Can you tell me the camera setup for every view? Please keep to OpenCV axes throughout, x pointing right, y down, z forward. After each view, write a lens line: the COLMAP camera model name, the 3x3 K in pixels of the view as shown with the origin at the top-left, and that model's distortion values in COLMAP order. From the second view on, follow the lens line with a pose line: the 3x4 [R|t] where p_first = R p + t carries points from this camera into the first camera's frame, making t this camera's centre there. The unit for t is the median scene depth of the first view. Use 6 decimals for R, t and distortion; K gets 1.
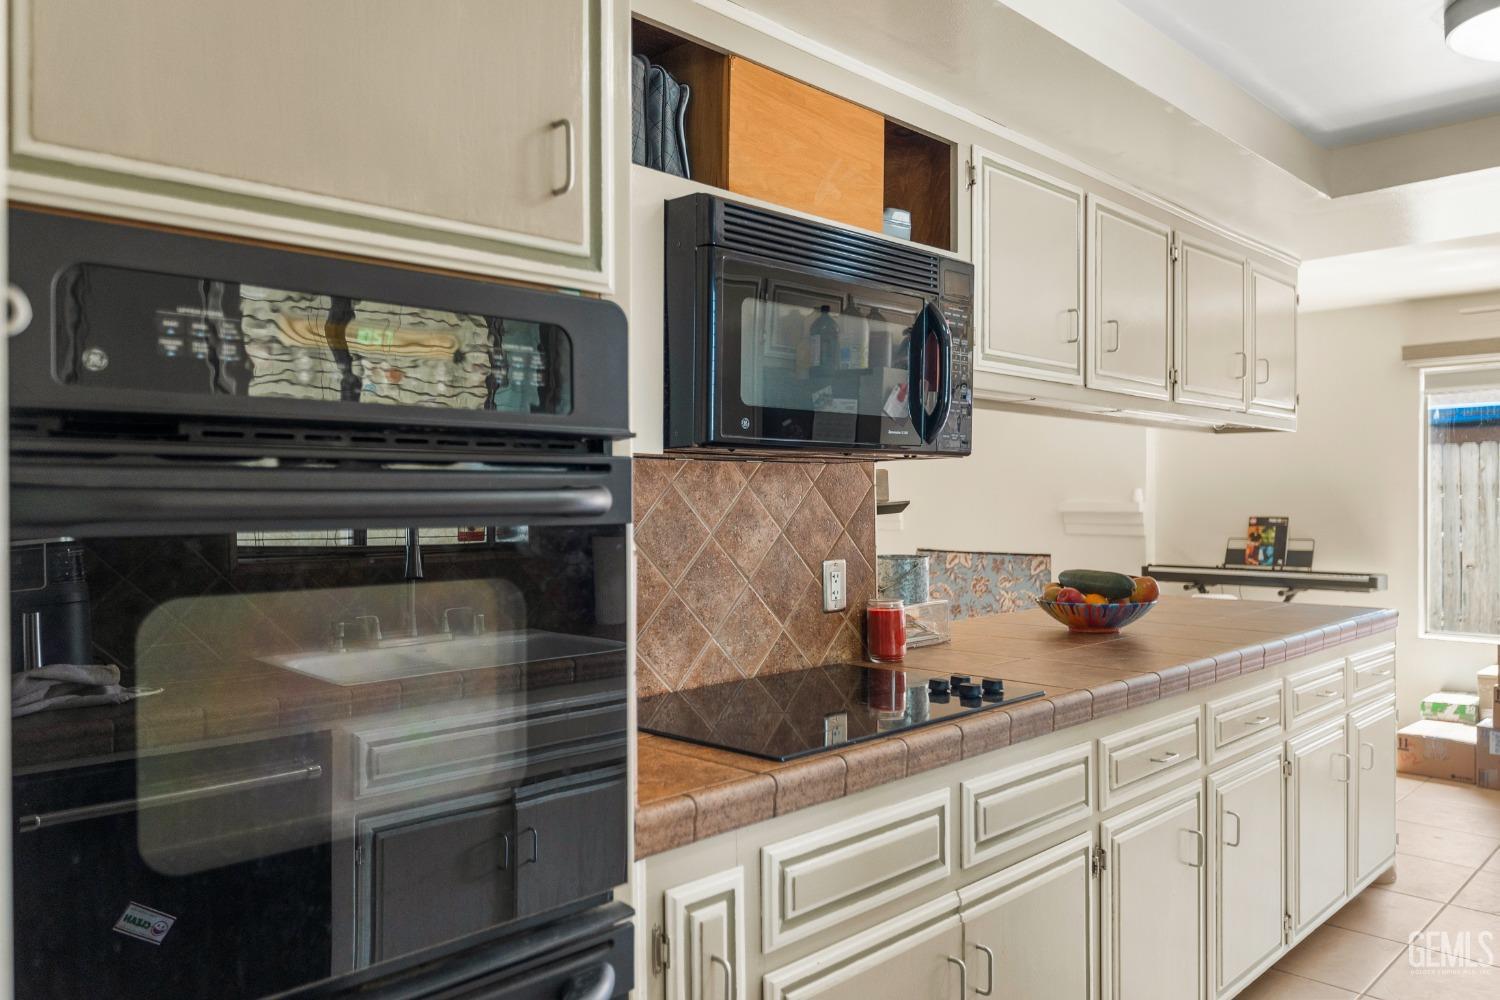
lens RADIAL K [[1062.6, 0, 754.9], [0, 1062.6, 500.3], [0, 0, 1]] dist [-0.004728, -0.011493]
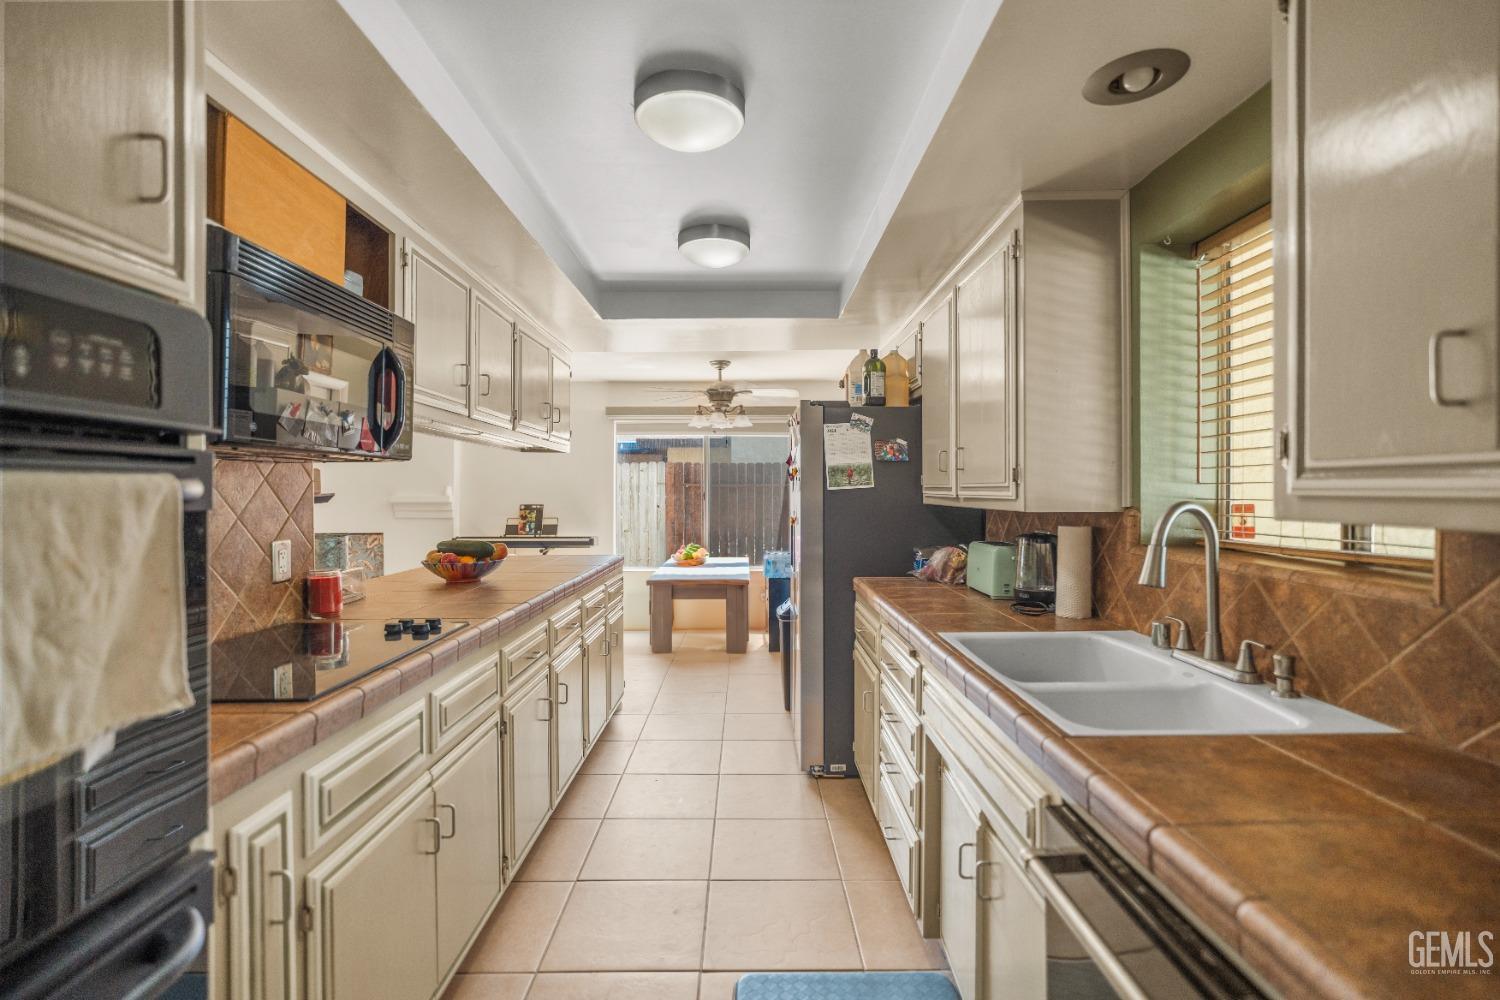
lens RADIAL K [[697.1, 0, 756.5], [0, 697.1, 490.7], [0, 0, 1]] dist [-0.029744, 0.010367]
pose [[0.693470, 0.003448, 0.720477, -0.132553], [0.001317, 0.999981, -0.006054, 0.003687], [-0.720485, 0.005147, 0.693452, 0.043007]]
